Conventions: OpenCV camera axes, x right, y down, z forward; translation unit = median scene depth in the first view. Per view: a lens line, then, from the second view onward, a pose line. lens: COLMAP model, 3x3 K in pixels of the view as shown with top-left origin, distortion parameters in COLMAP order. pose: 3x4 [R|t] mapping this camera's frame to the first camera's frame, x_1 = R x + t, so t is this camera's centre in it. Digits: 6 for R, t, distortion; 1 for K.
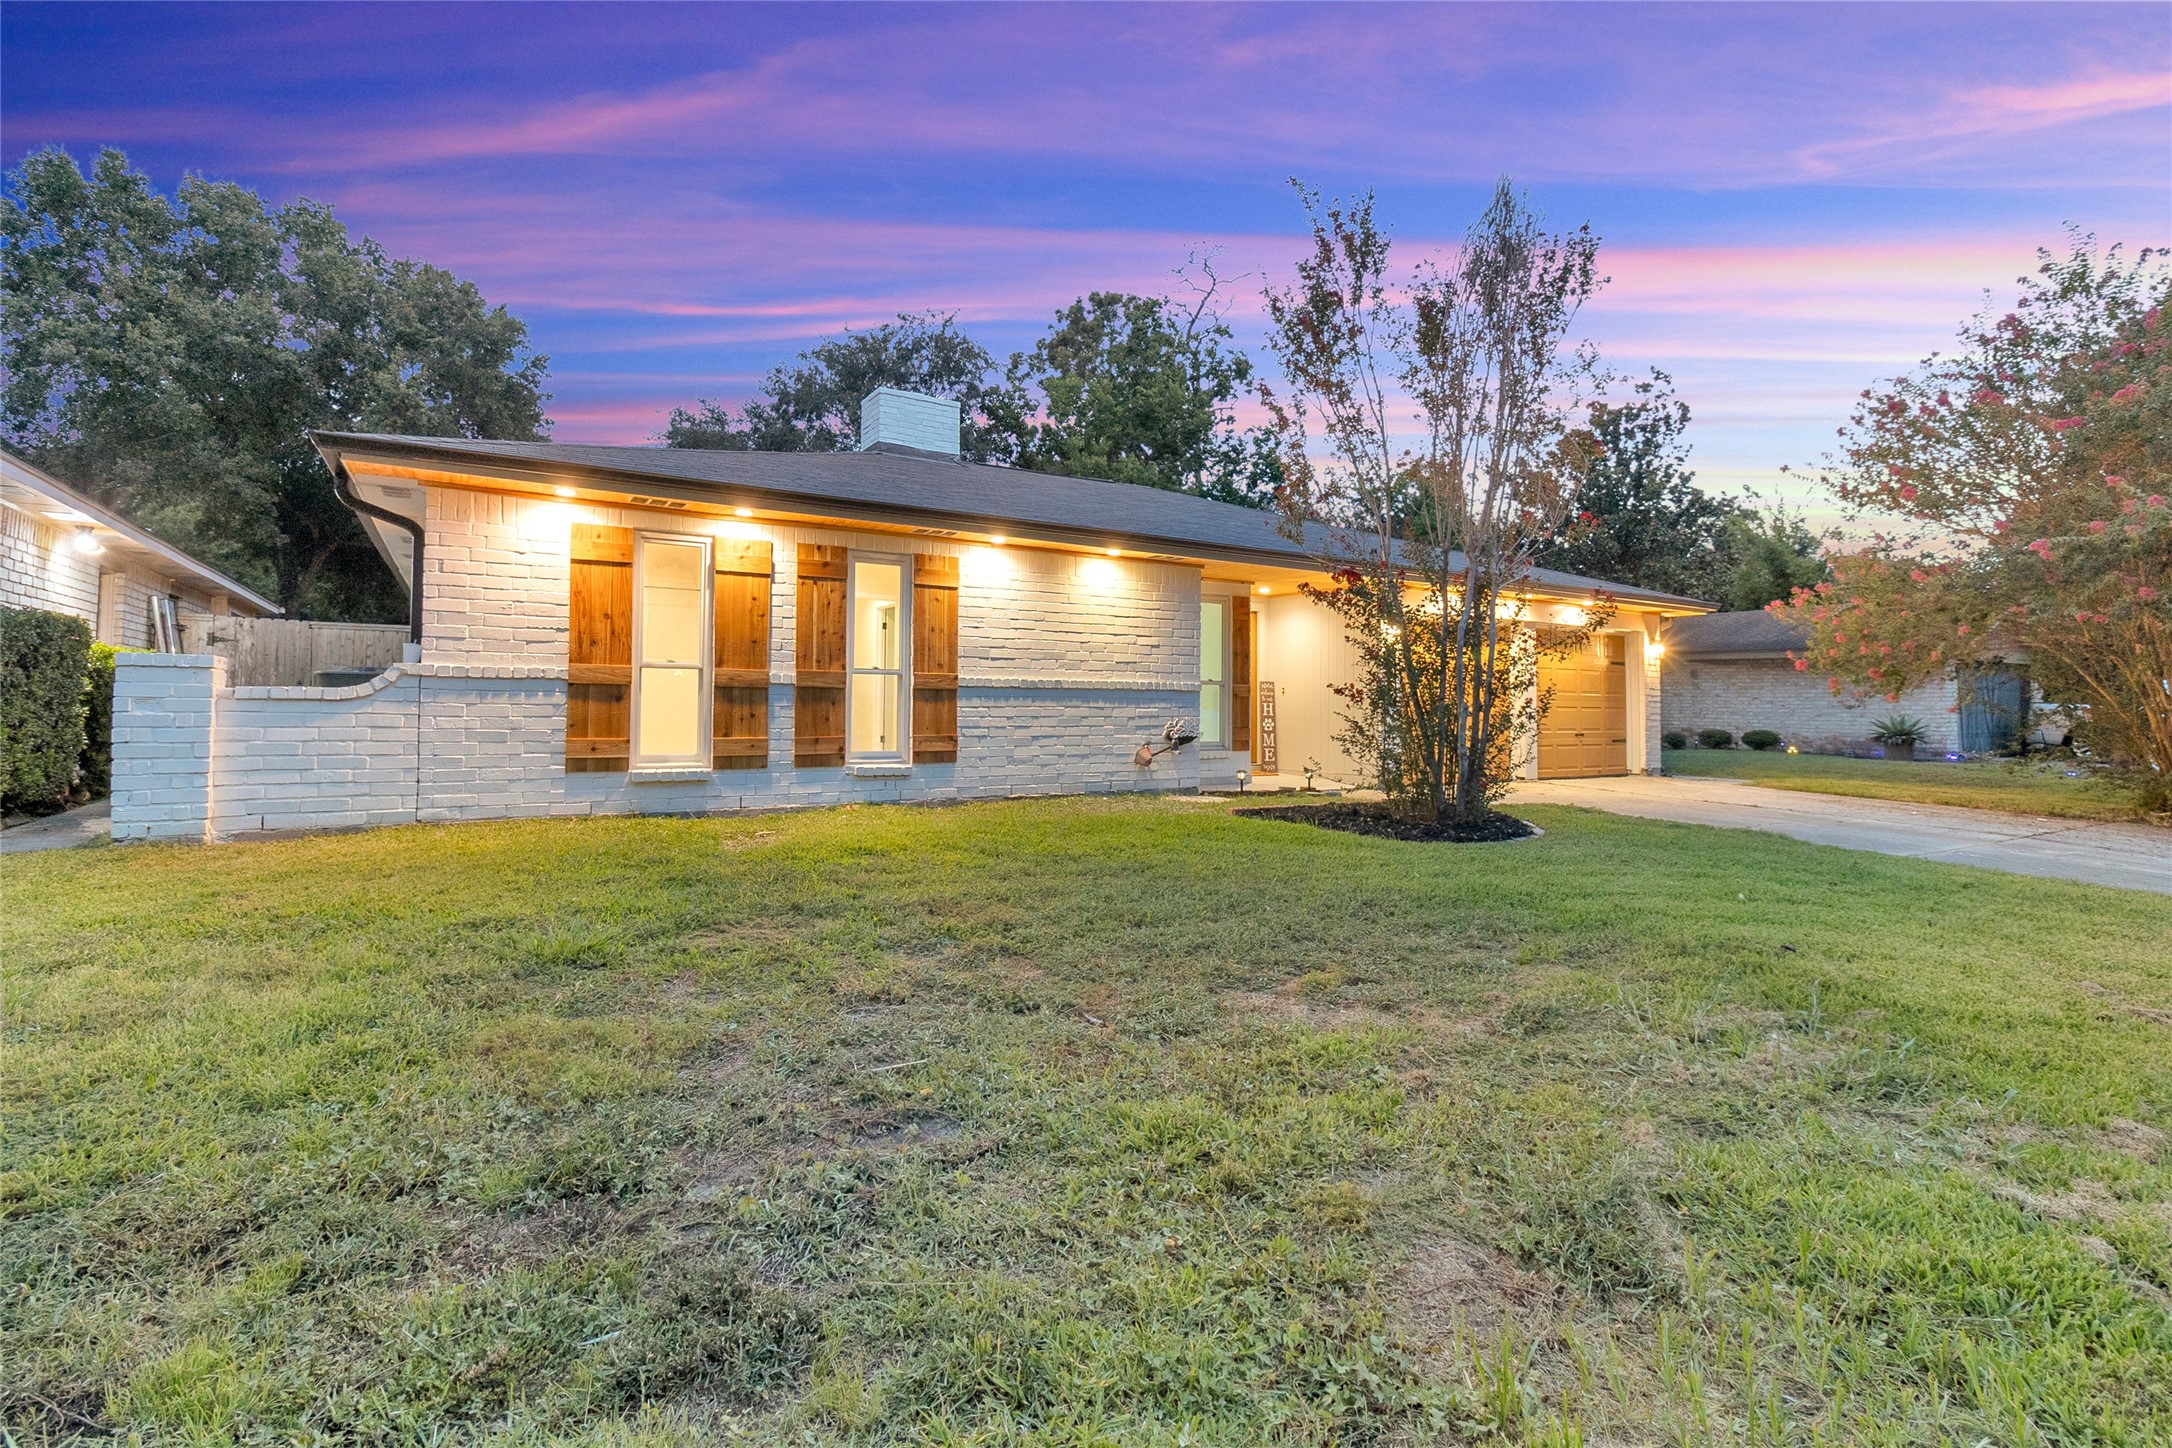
lens RADIAL K [[1008.7, 0, 1093.9], [0, 1008.7, 697.8], [0, 0, 1]] dist [0.003035, 0.000169]
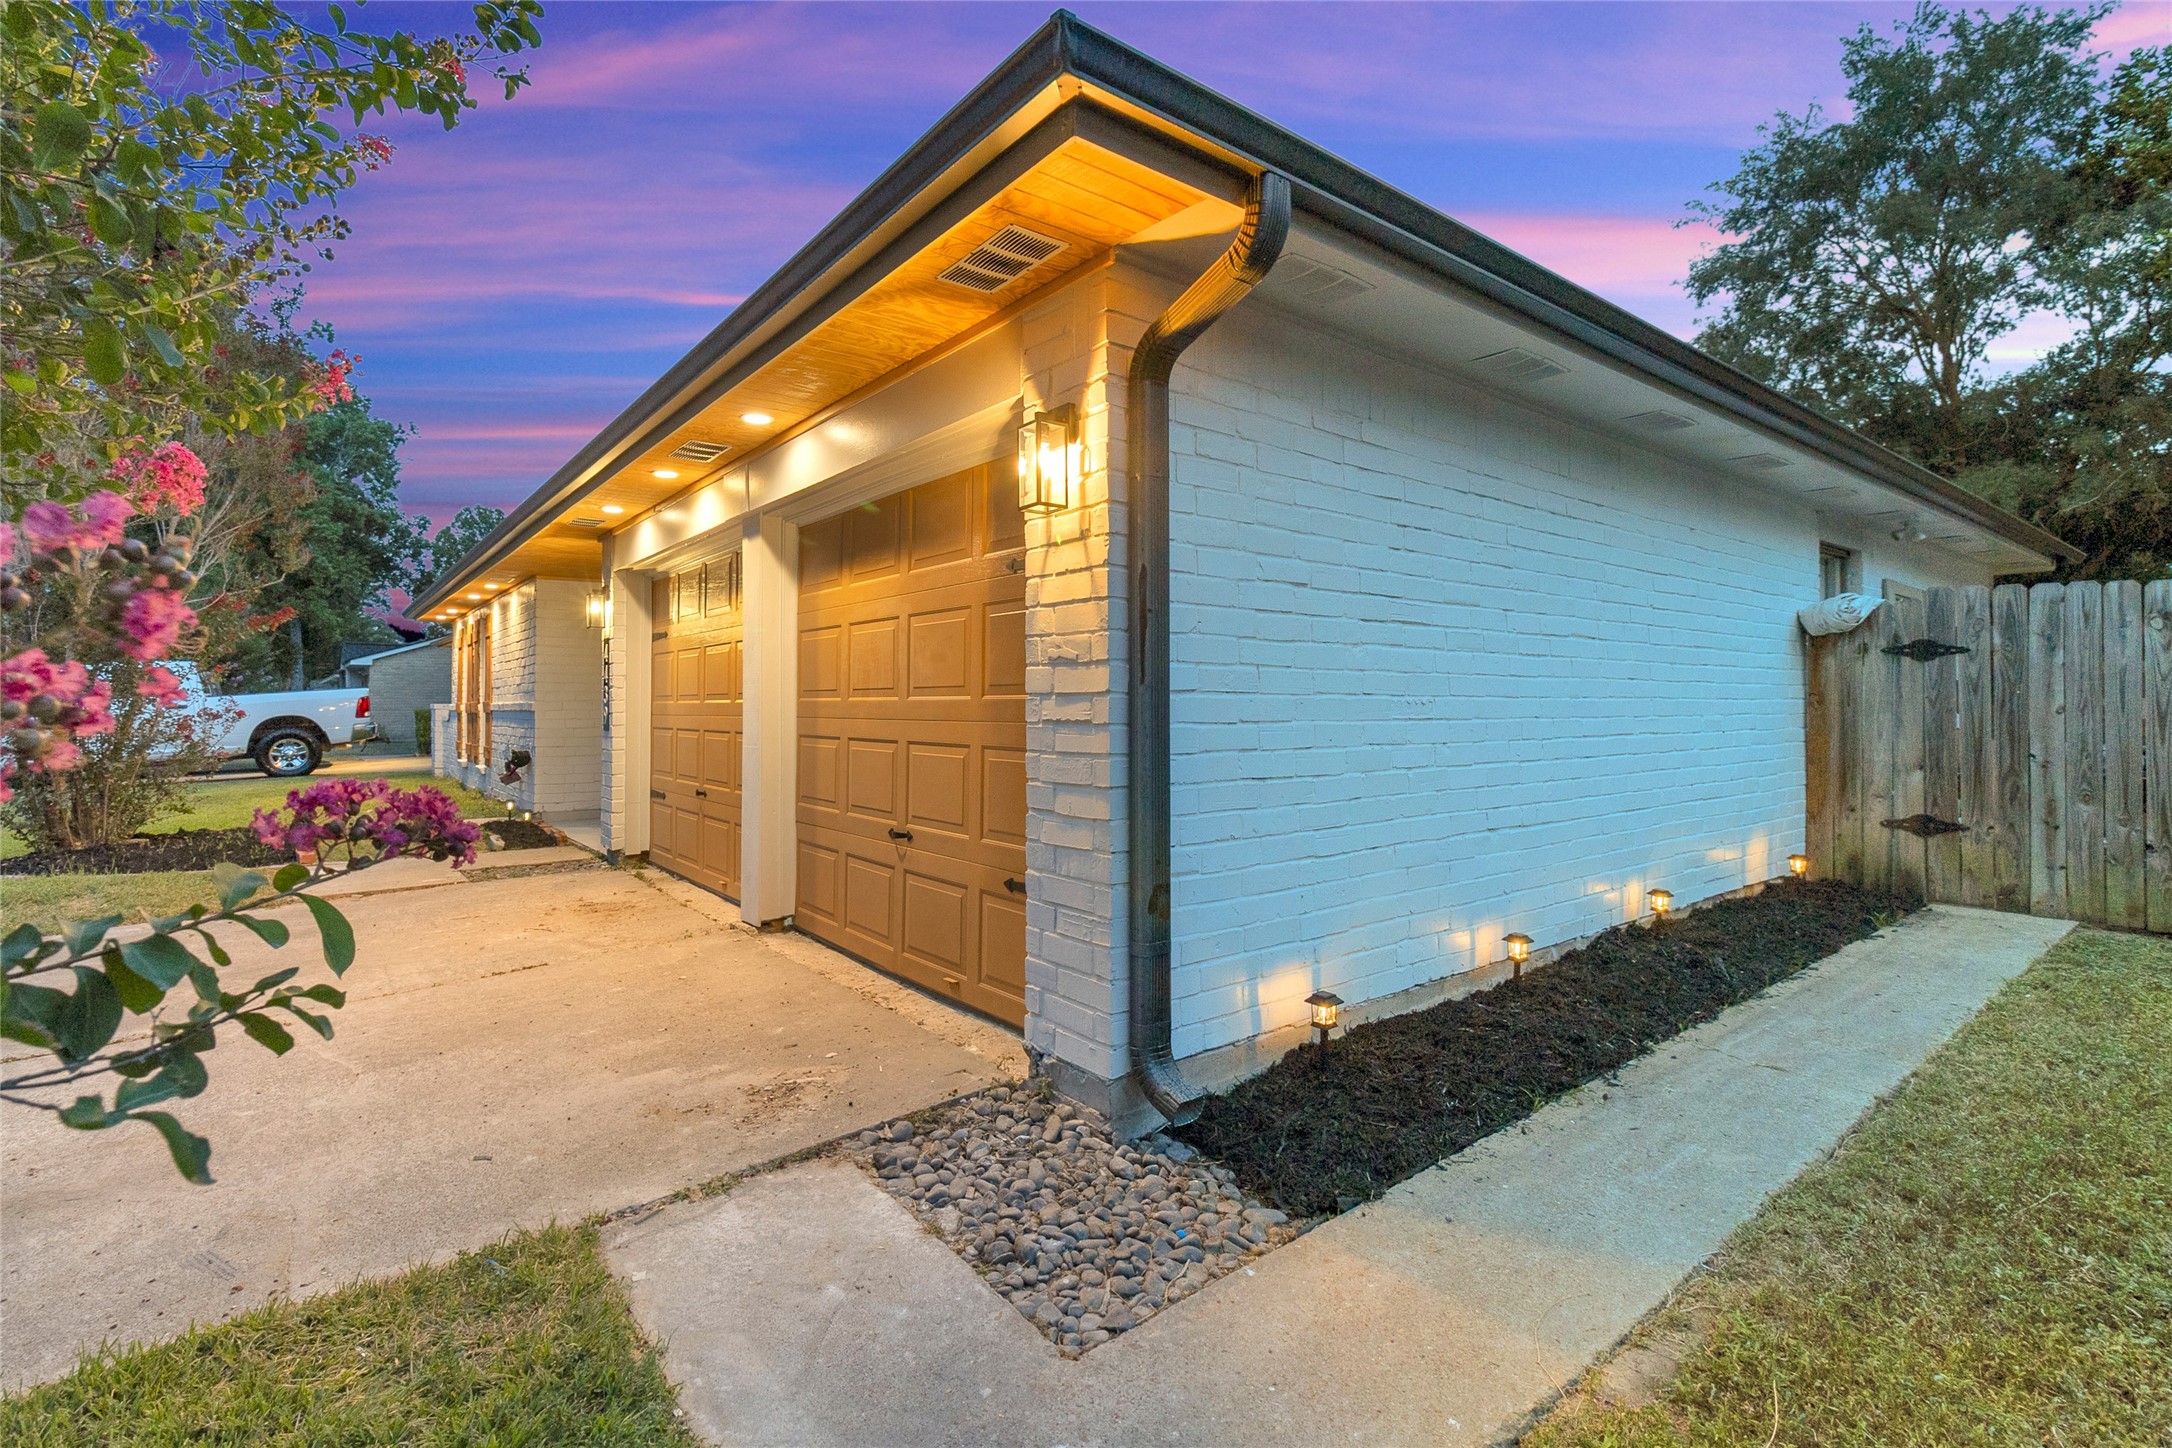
lens RADIAL K [[1008.7, 0, 1093.9], [0, 1008.7, 697.8], [0, 0, 1]] dist [0.003035, 0.000169]
pose [[0.096565, -0.012732, -0.995245, 1.360187], [0.012927, 0.999850, -0.011536, 0.000882], [0.995243, -0.011752, 0.096715, 1.783533]]
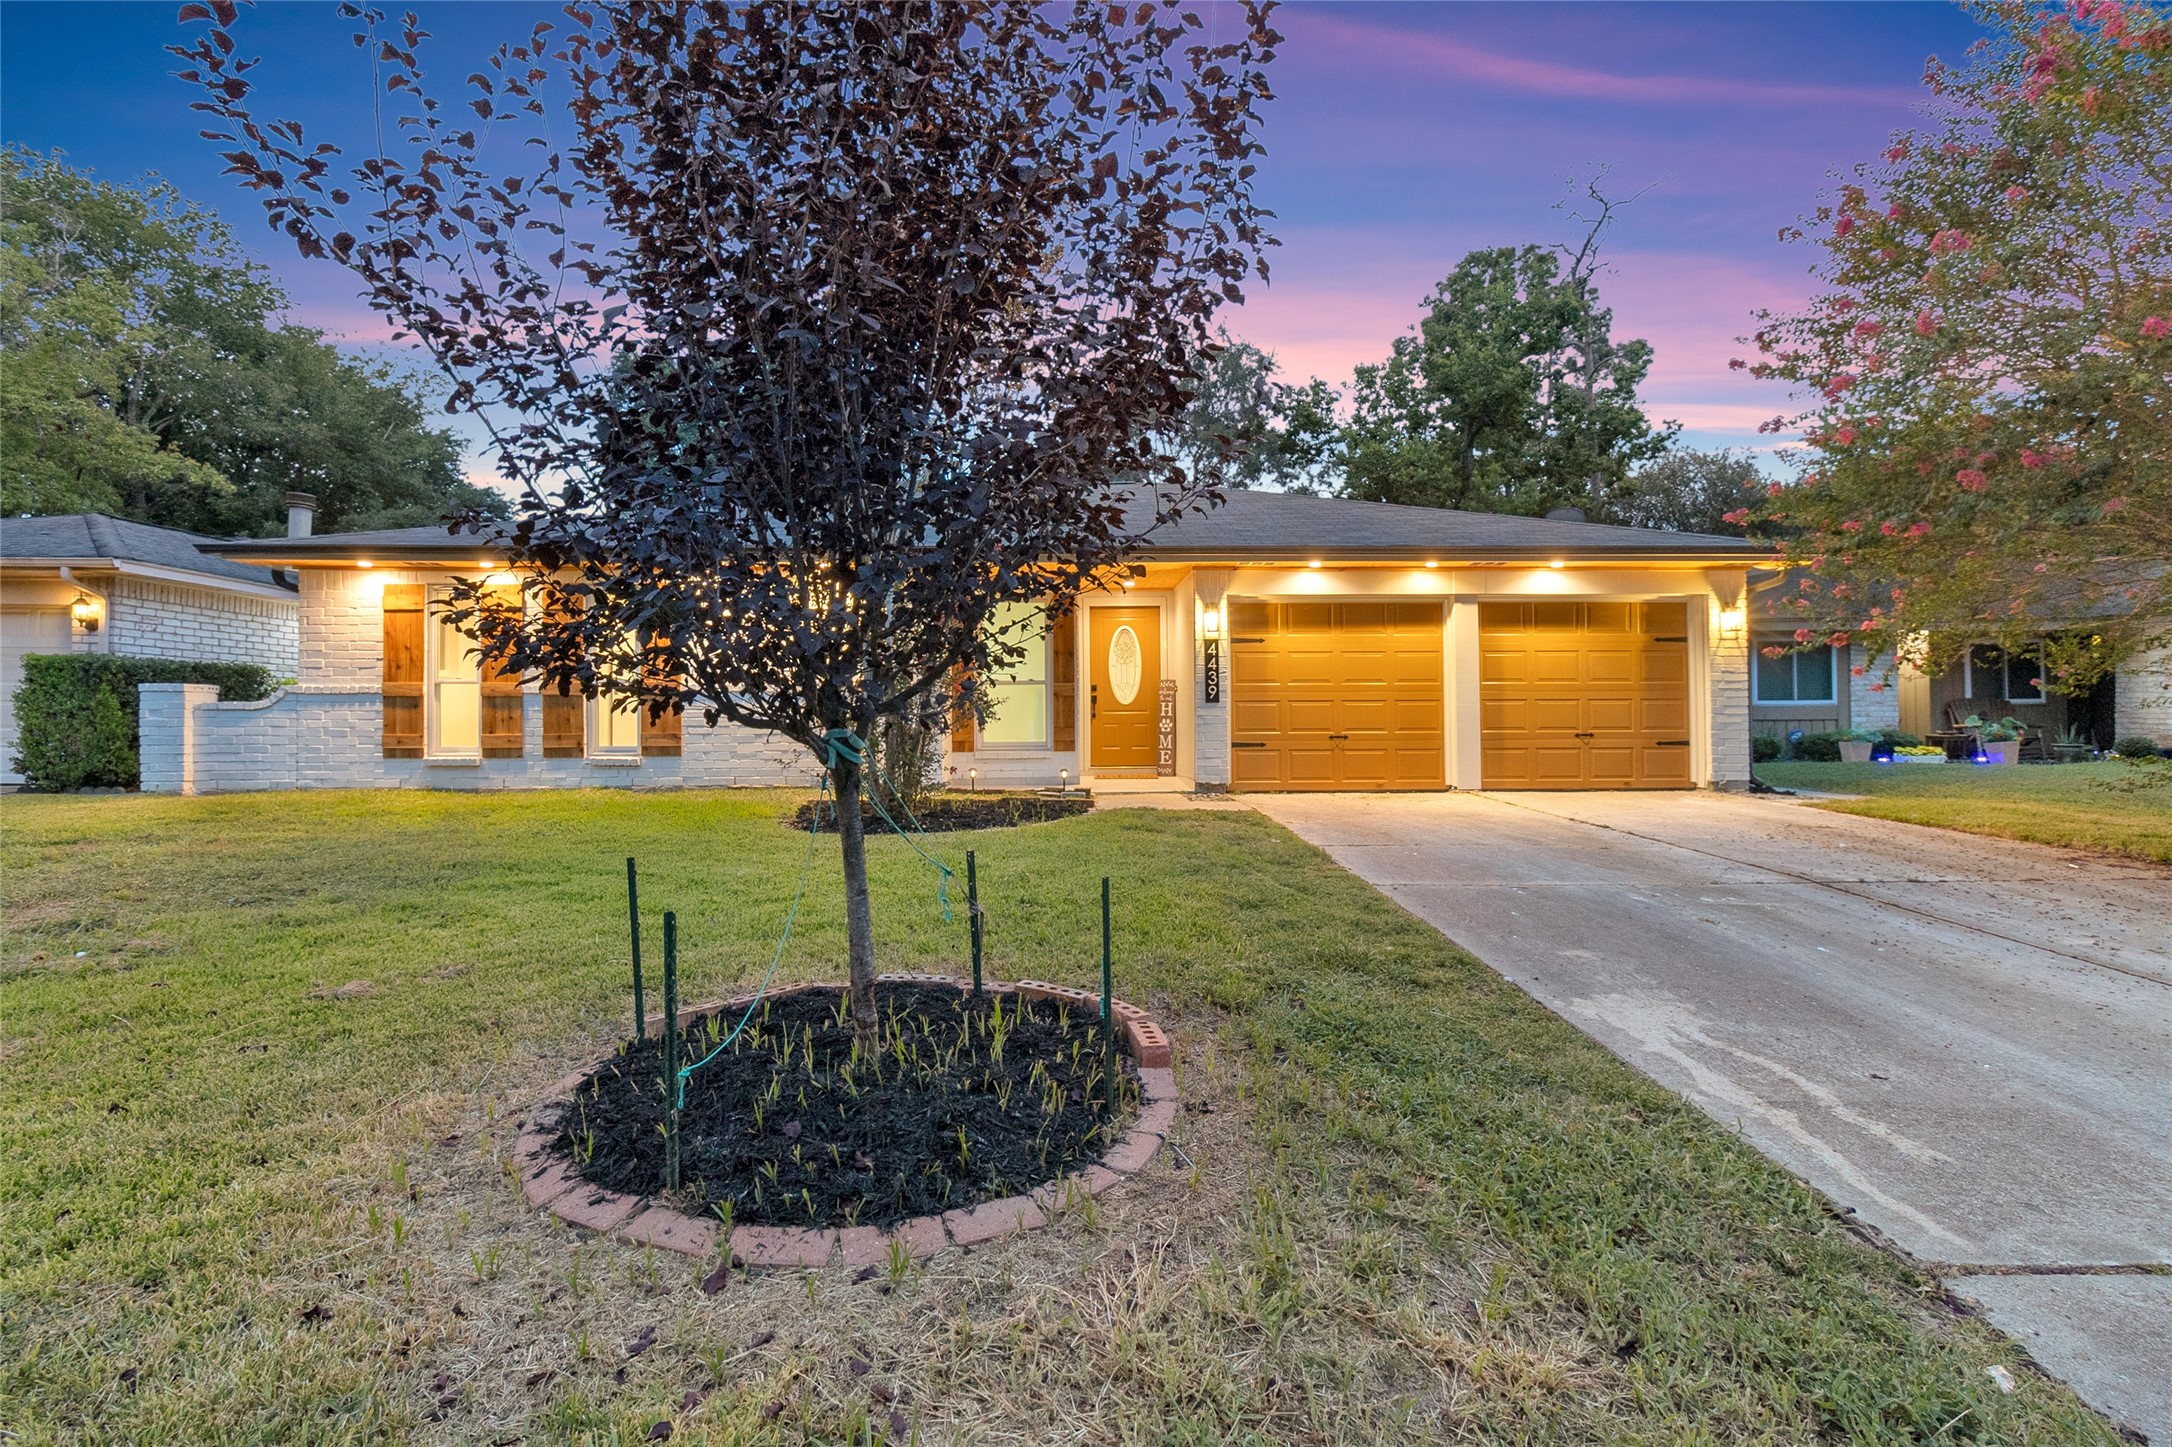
lens RADIAL K [[1012.3, 0, 1086.0], [0, 1012.3, 723.5], [0, 0, 1]] dist [0.000965, 0.000114]
pose [[0.862242, -0.010043, -0.506397, 0.944406], [0.016747, 0.999822, 0.008686, 0.025384], [0.506220, -0.015970, 0.862257, 0.230770]]
